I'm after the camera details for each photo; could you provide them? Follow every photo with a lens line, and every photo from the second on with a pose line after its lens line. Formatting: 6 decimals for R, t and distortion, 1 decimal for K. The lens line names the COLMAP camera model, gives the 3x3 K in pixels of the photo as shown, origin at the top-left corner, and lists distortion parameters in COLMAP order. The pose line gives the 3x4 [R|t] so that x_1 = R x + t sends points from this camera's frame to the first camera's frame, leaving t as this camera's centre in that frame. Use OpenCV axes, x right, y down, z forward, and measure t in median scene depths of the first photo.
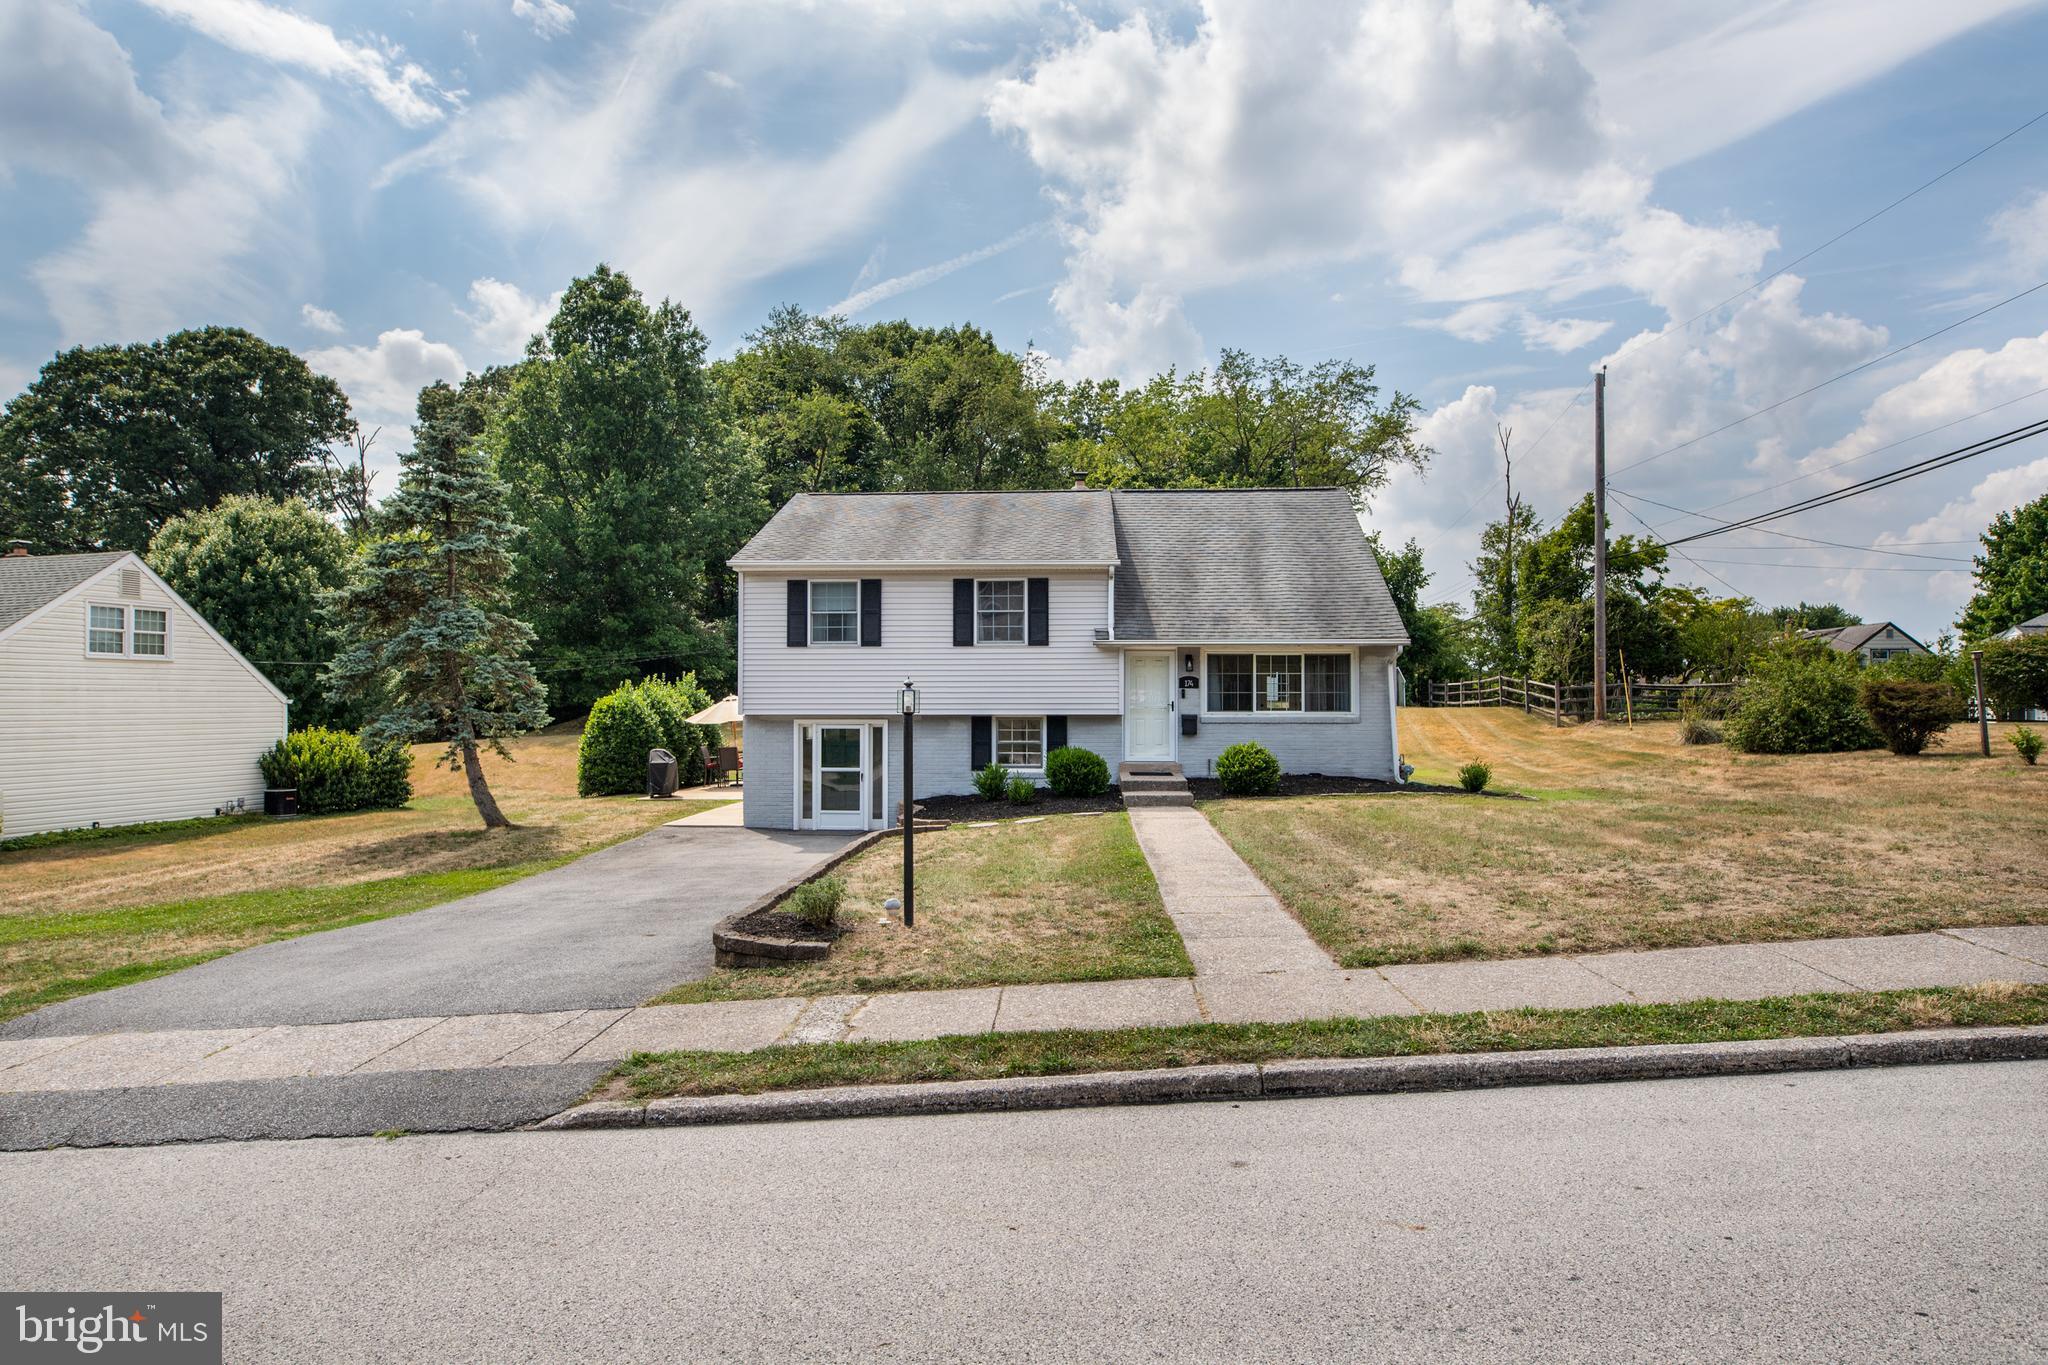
lens RADIAL K [[1206.7, 0, 1021.4], [0, 1206.7, 686.5], [0, 0, 1]] dist [0.011714, -0.009278]
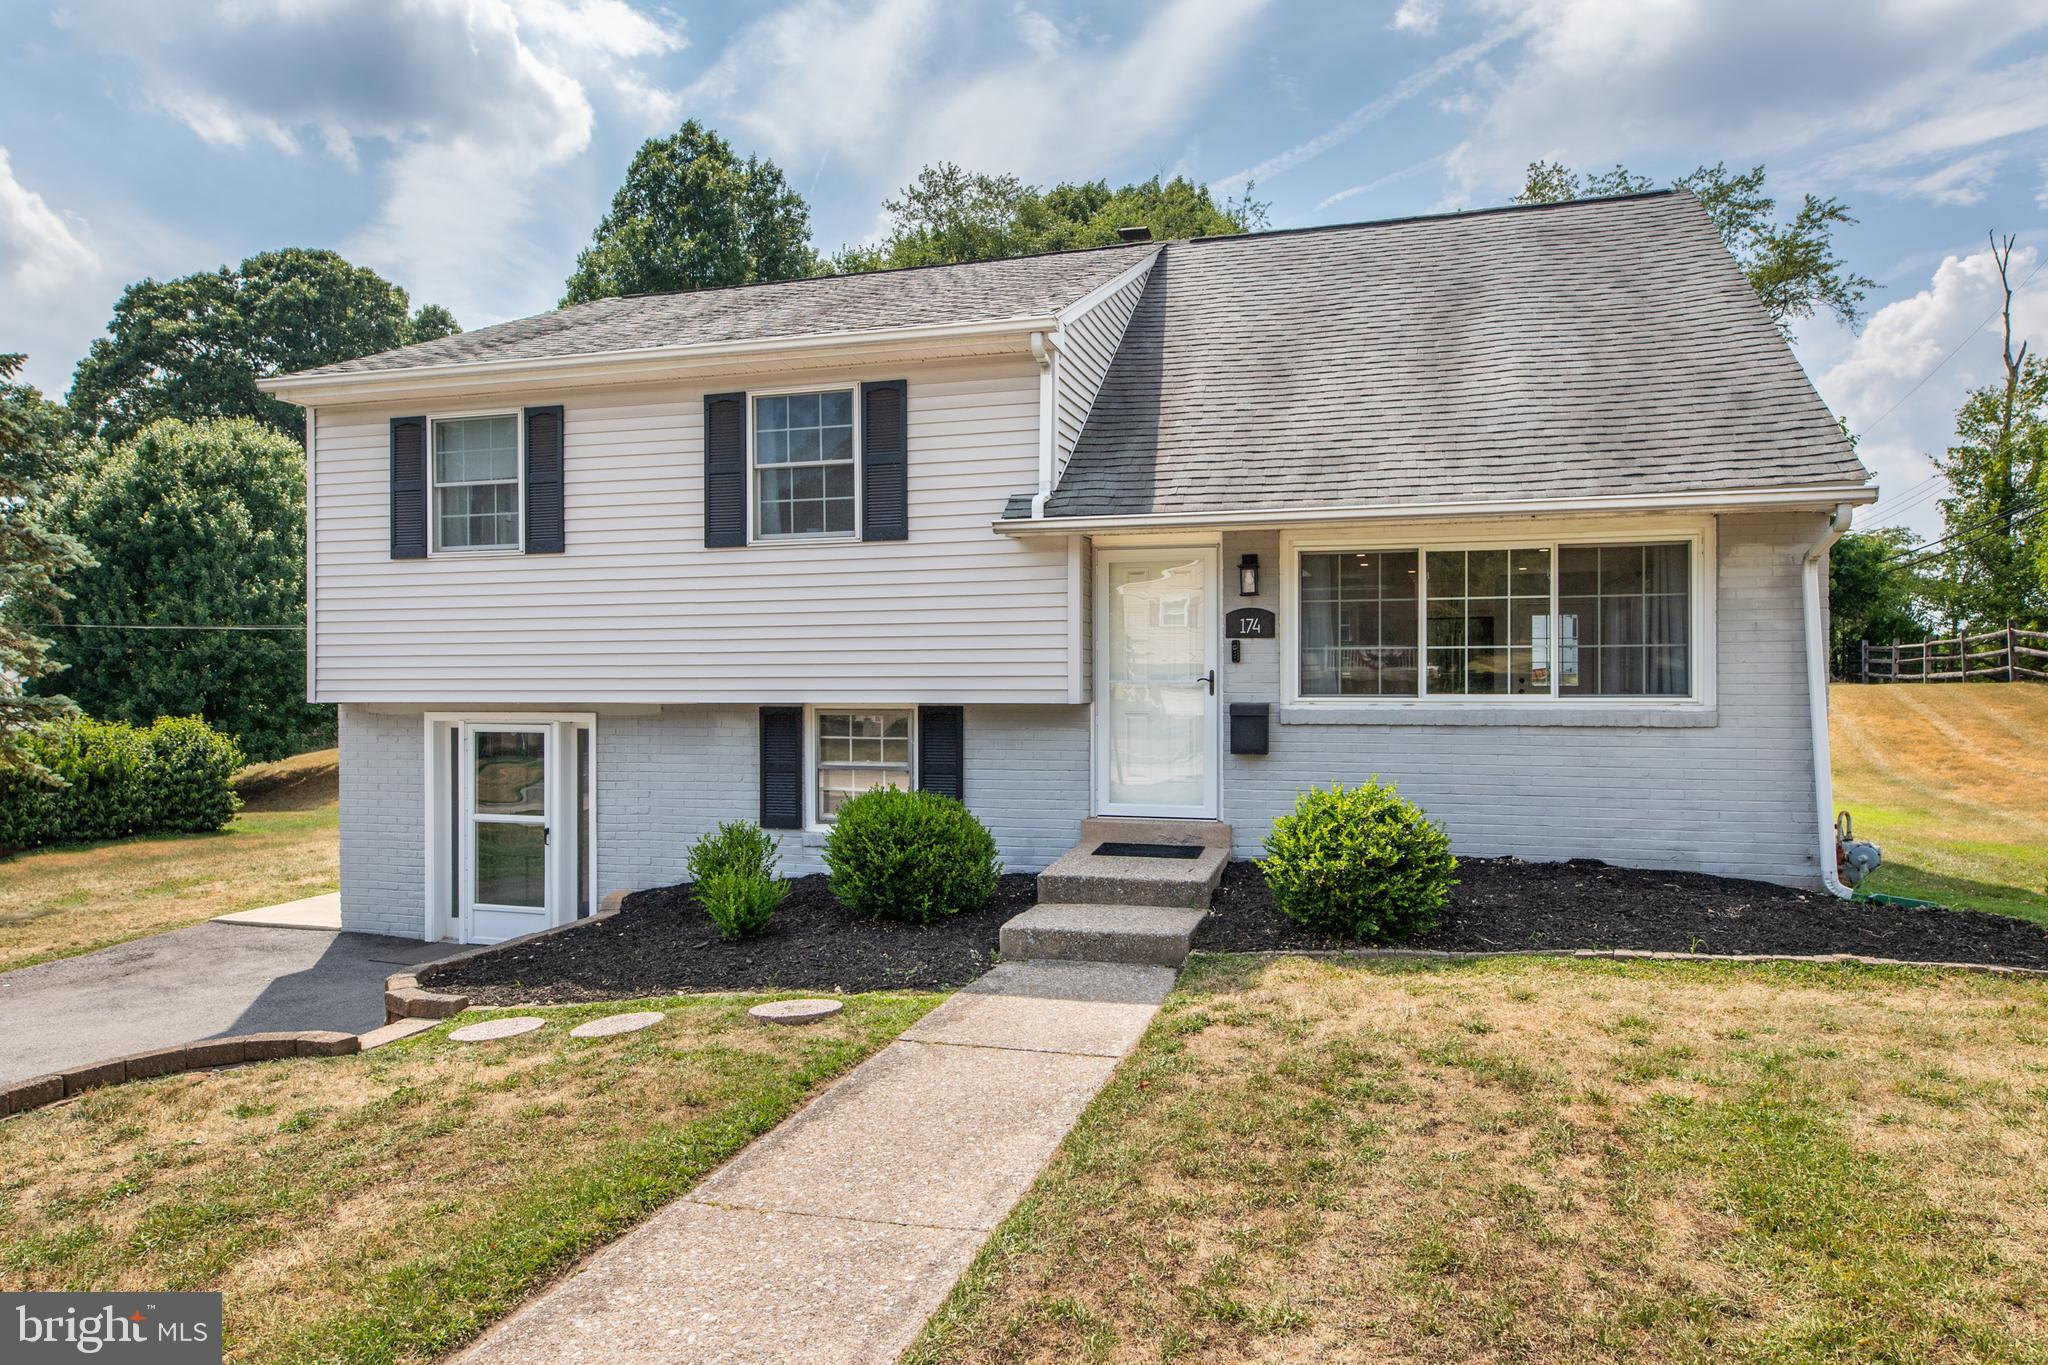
lens RADIAL K [[1288.6, 0, 1028.1], [0, 1288.6, 682.8], [0, 0, 1]] dist [-0.001187, -0.000535]
pose [[0.971519, -0.002191, -0.236950, 0.157804], [0.005961, 0.999867, 0.015197, 0.008752], [0.236885, -0.016177, 0.971403, 0.530647]]
